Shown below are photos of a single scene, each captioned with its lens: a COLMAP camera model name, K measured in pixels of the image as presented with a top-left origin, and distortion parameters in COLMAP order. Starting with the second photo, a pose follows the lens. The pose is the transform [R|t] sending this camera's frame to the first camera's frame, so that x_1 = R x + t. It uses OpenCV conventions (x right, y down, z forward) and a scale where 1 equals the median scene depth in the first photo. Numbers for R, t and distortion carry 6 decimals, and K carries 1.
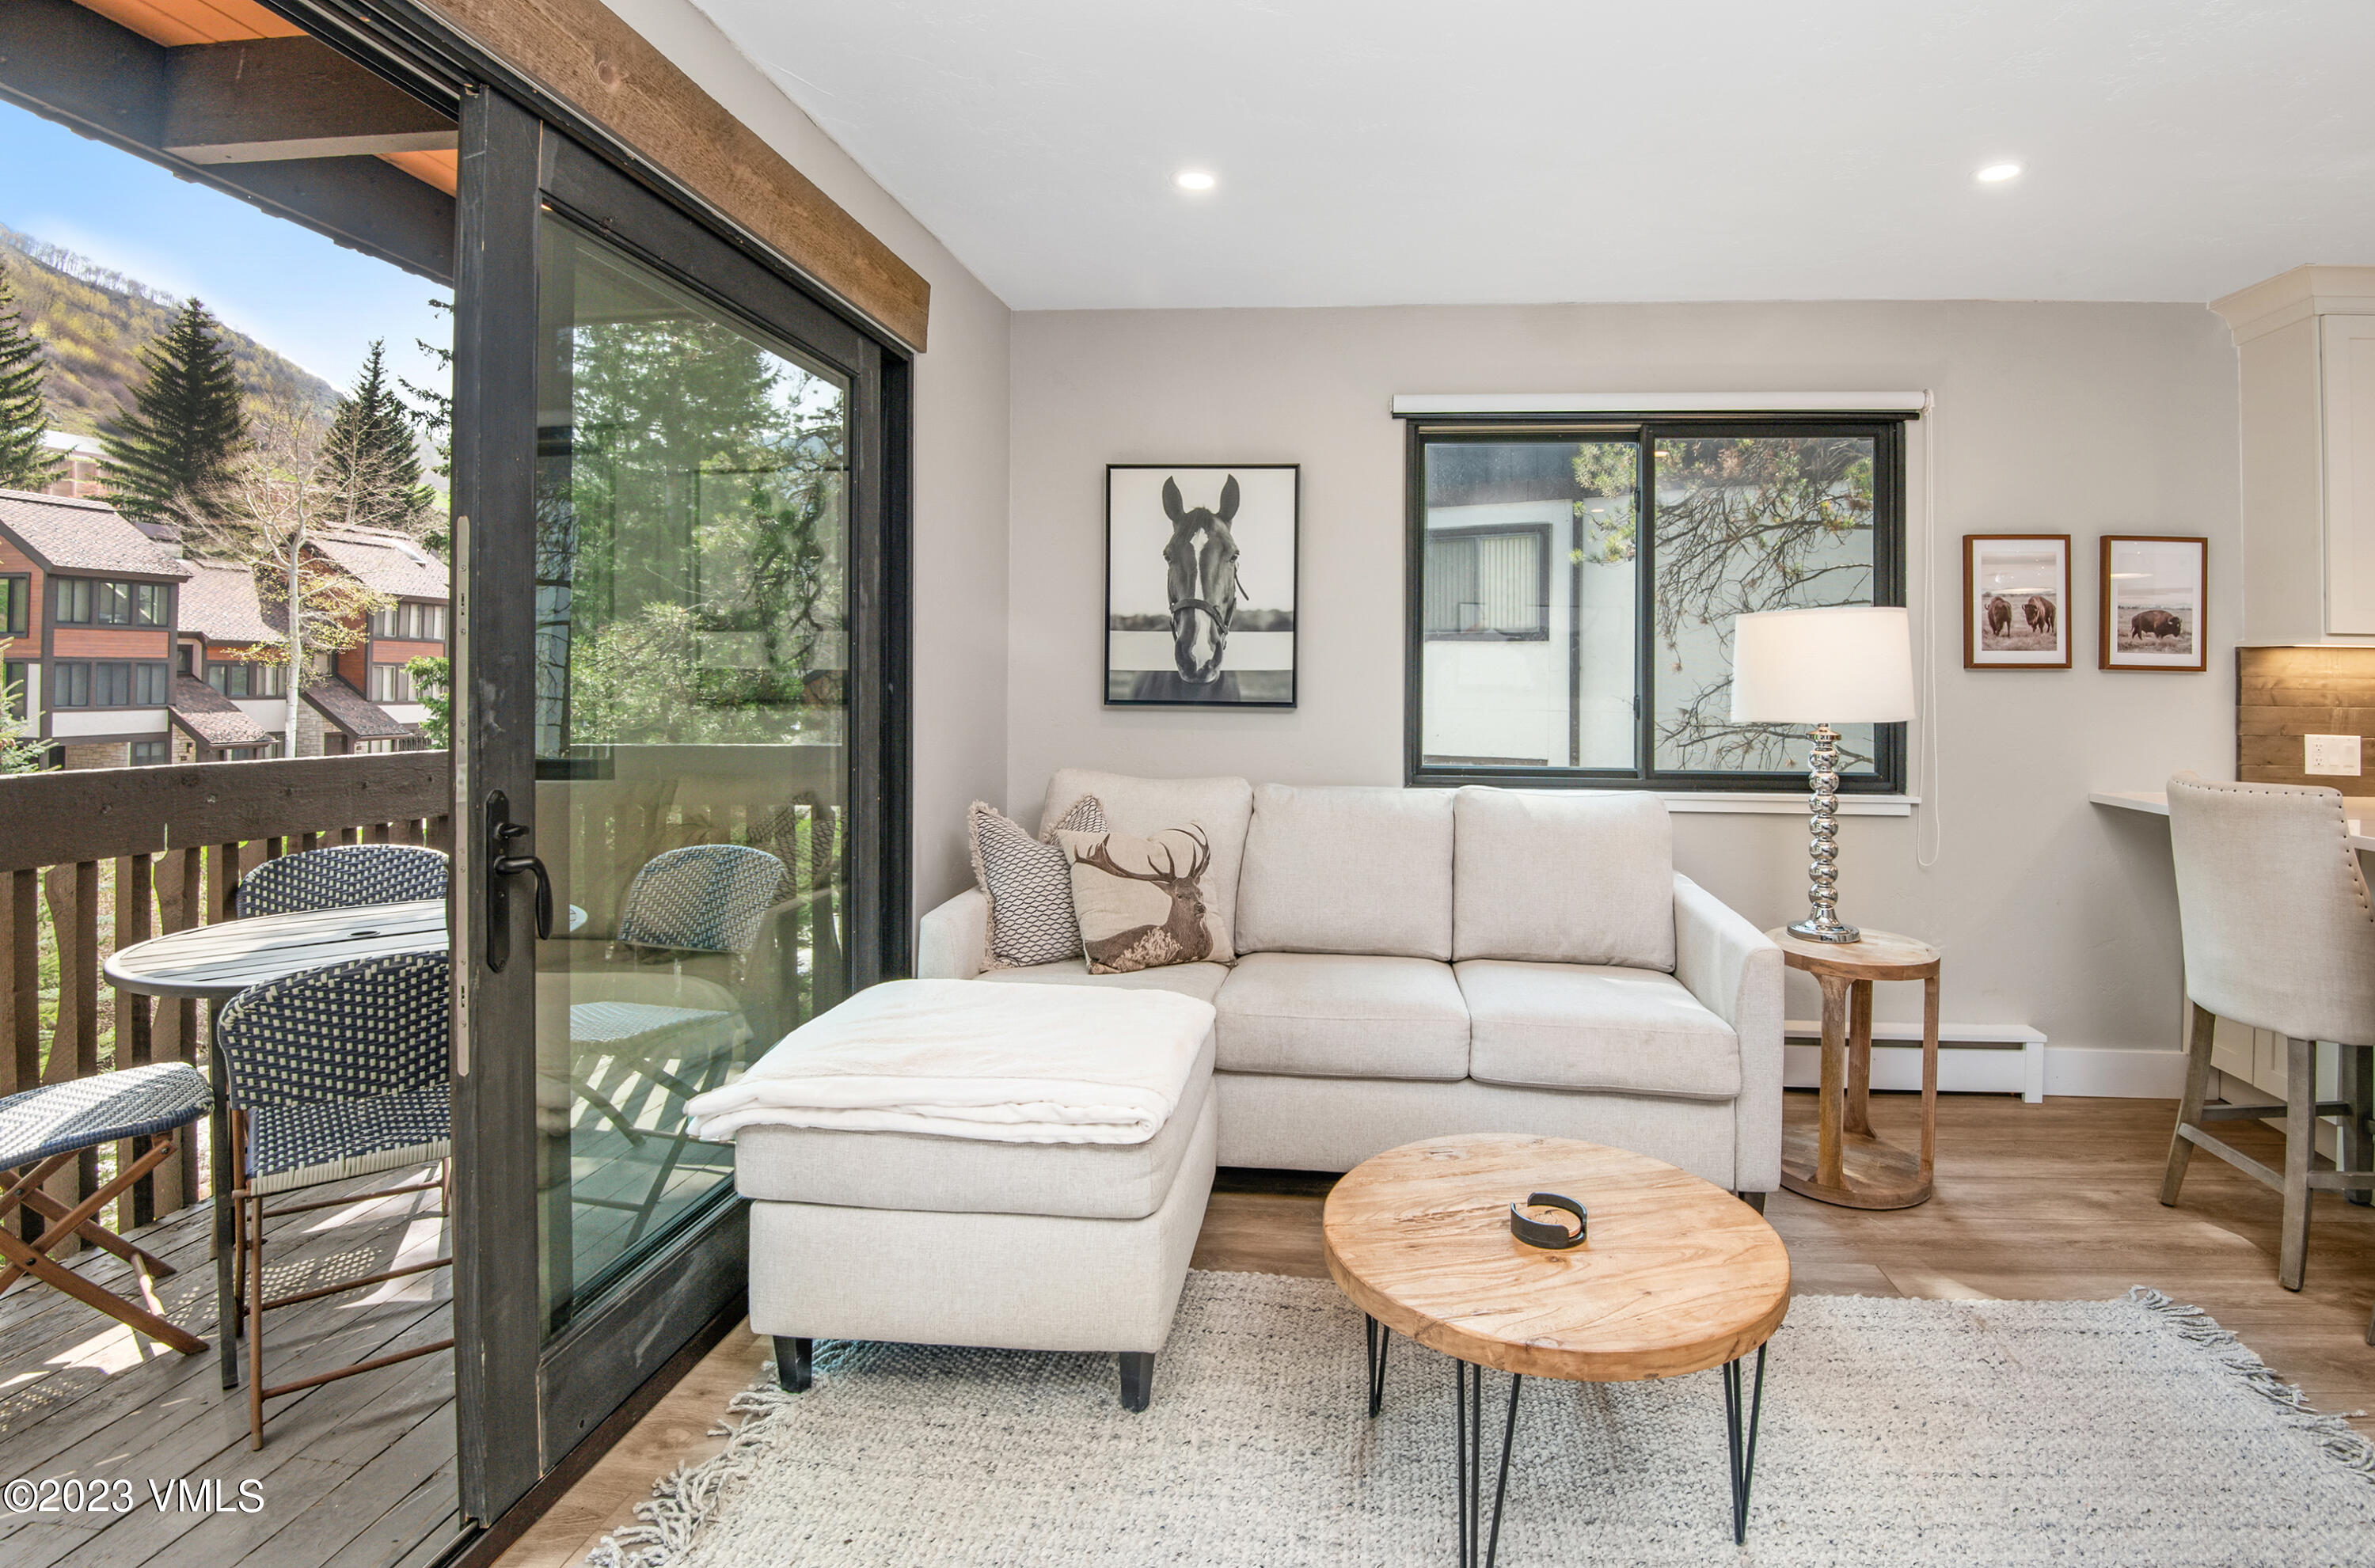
lens RADIAL K [[1160.1, 0, 1329.9], [0, 1160.1, 671.2], [0, 0, 1]] dist [-0.024422, -0.004825]
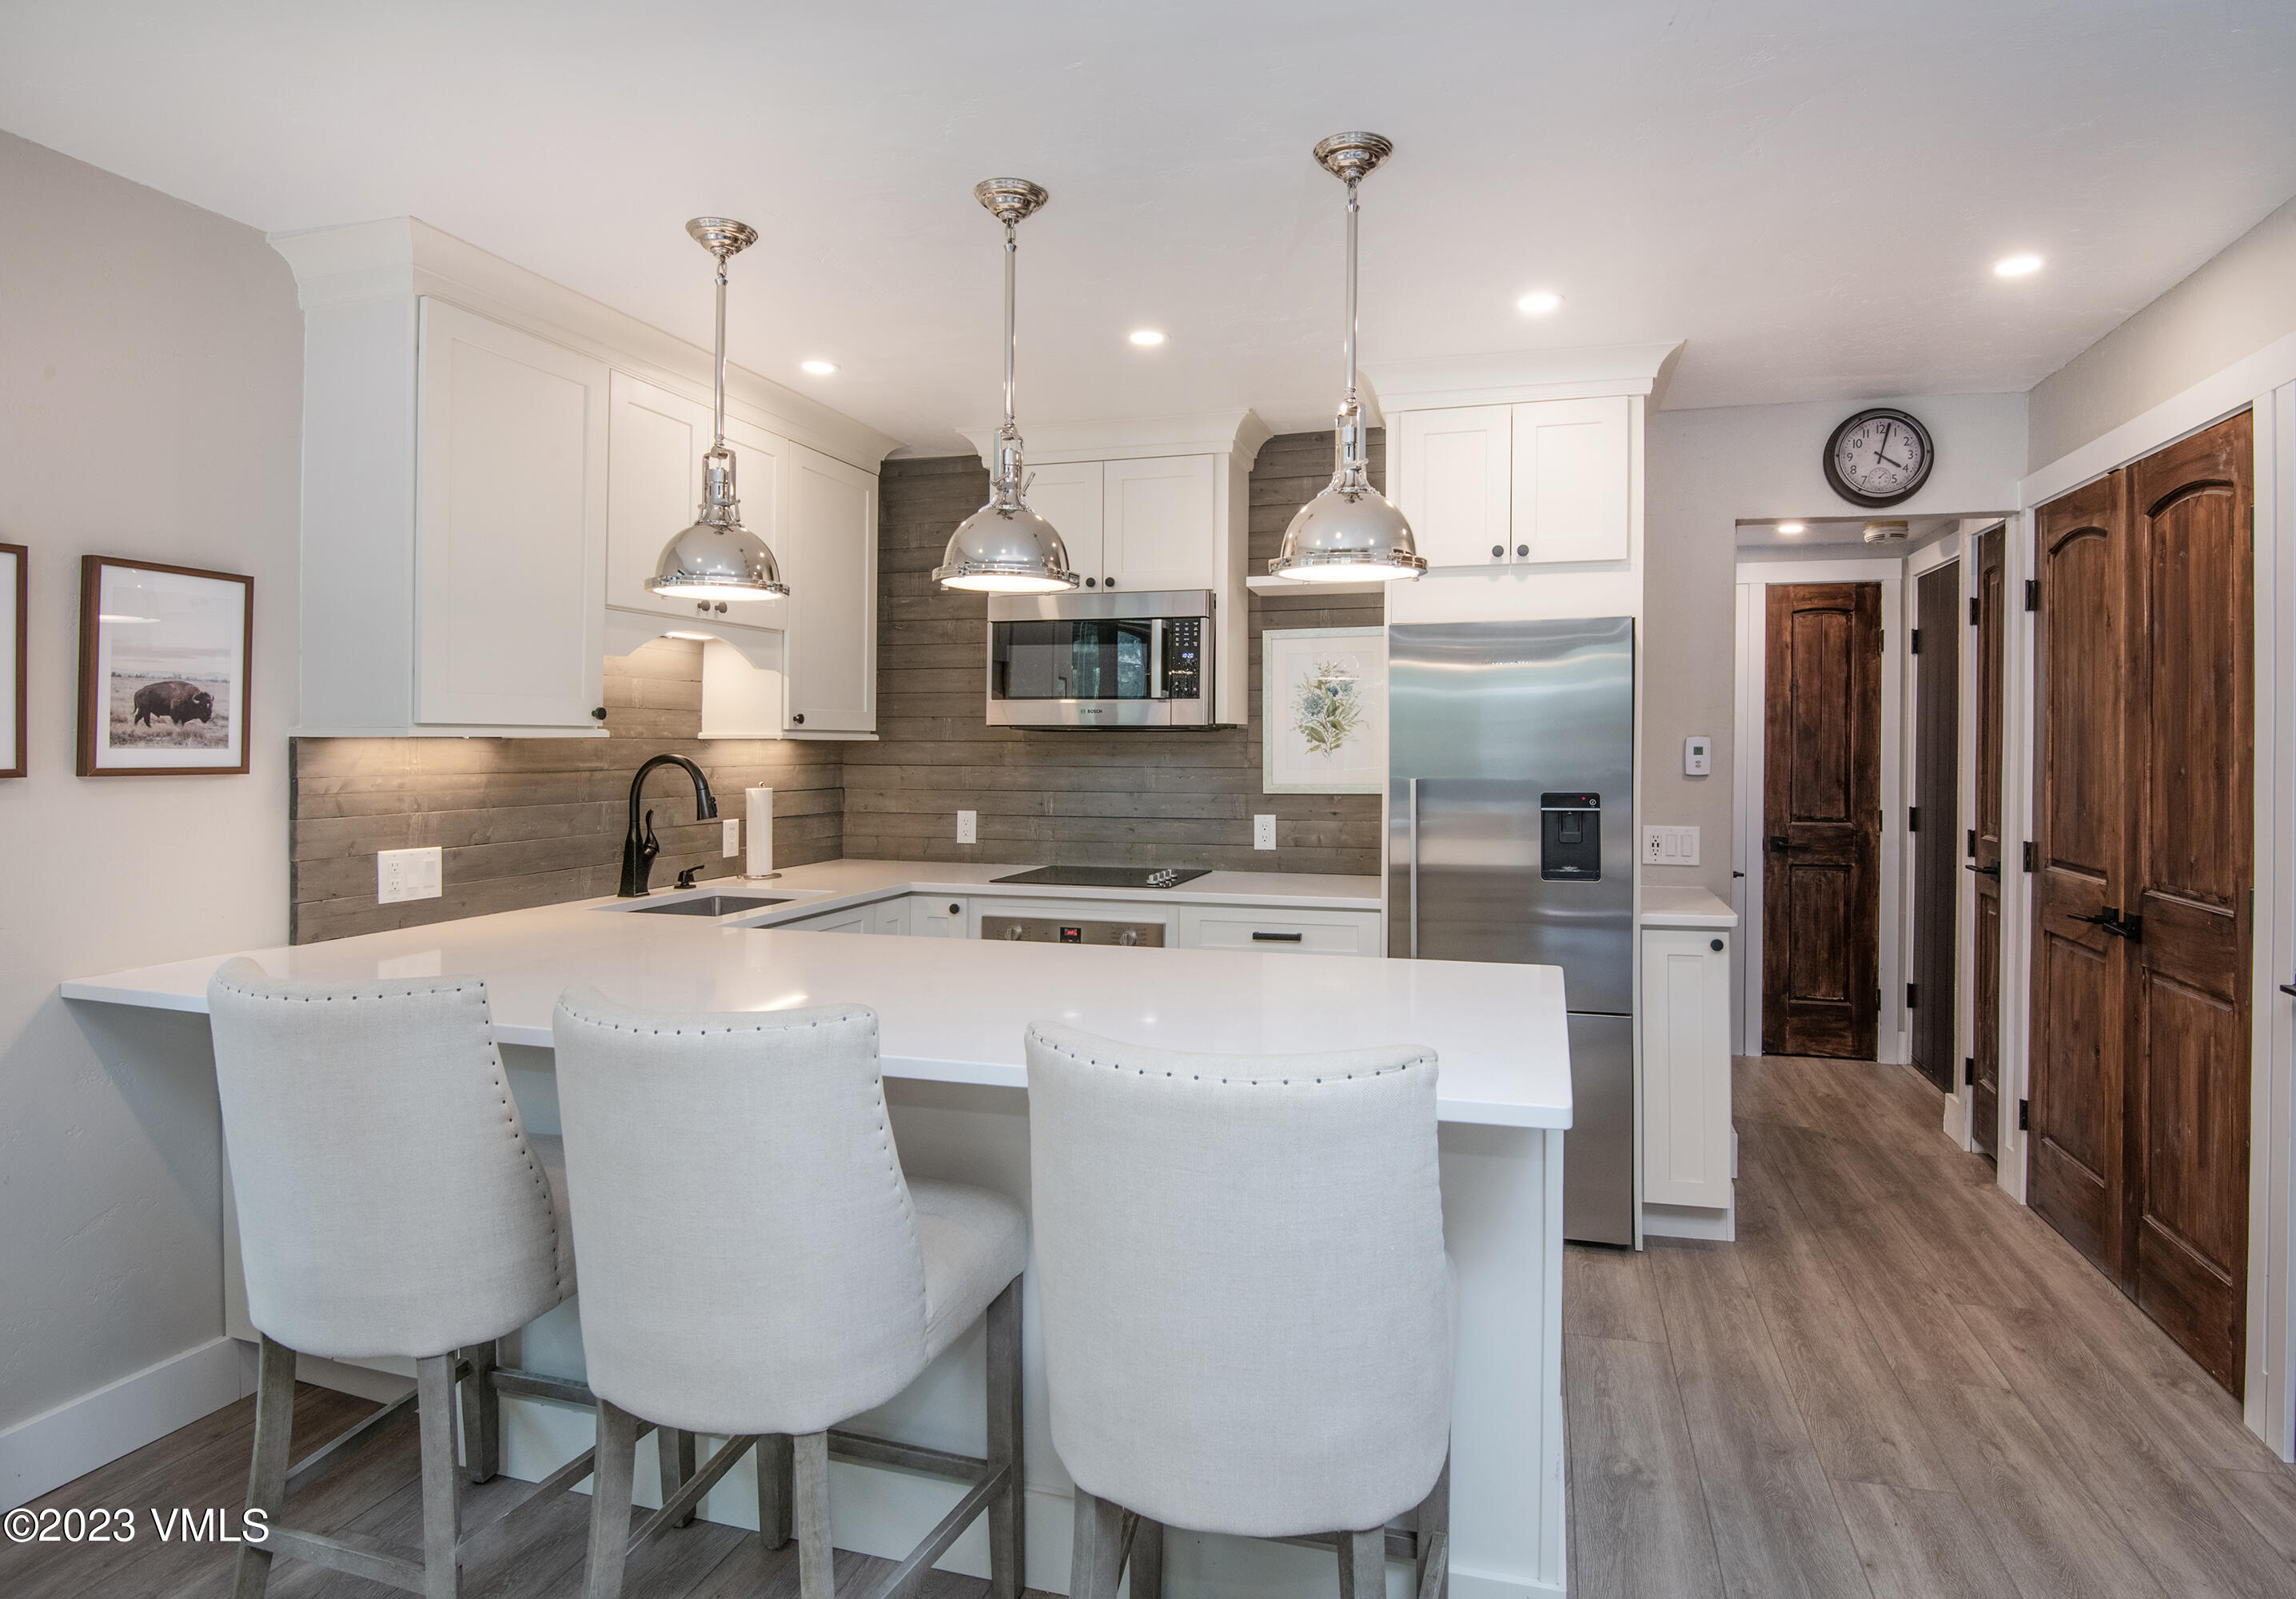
lens RADIAL K [[1188.1, 0, 1190.1], [0, 1188.1, 730.1], [0, 0, 1]] dist [-0.016904, -0.013873]
pose [[0.203436, -0.003115, 0.979083, 0.194319], [-0.011248, 0.999922, 0.005518, -0.035929], [-0.979024, -0.012136, 0.203385, 0.301939]]
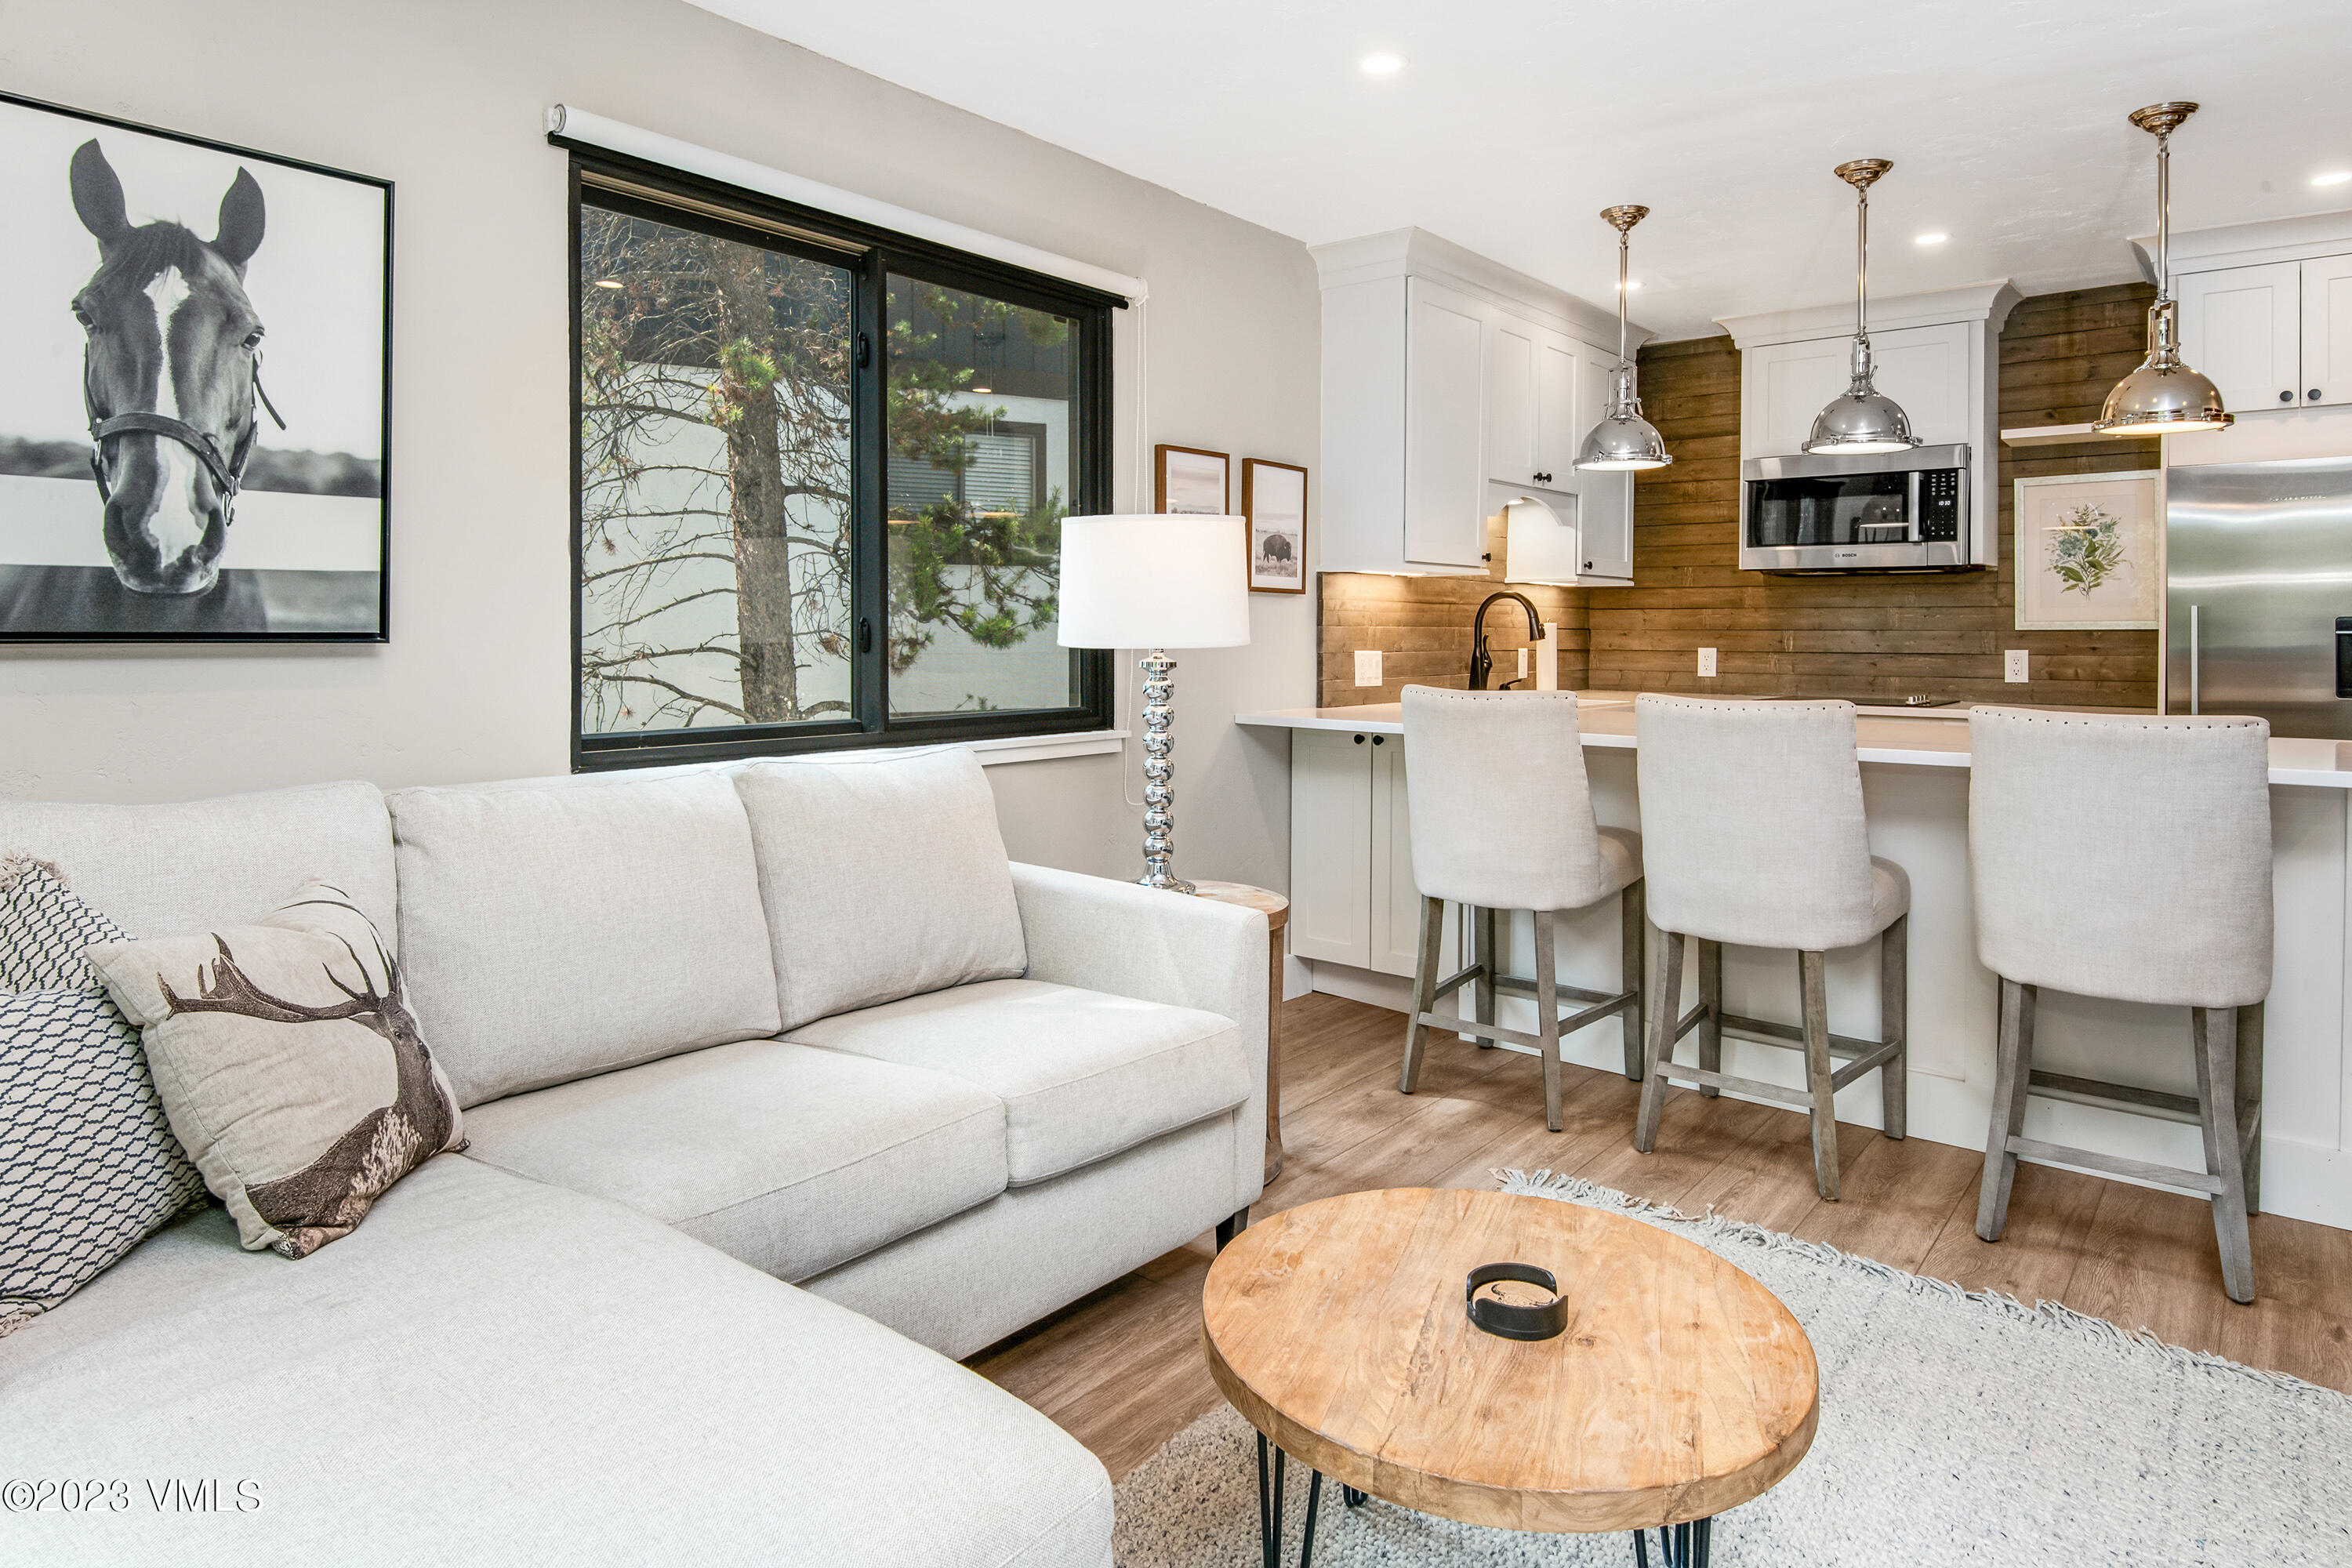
lens RADIAL K [[1378.8, 0, 1174.7], [0, 1378.8, 630.0], [0, 0, 1]] dist [0.015372, -0.018338]
pose [[0.573218, -0.009612, 0.819347, -0.356905], [-0.007009, 0.999837, 0.016633, 0.013138], [-0.819373, -0.015277, 0.573057, 0.356986]]
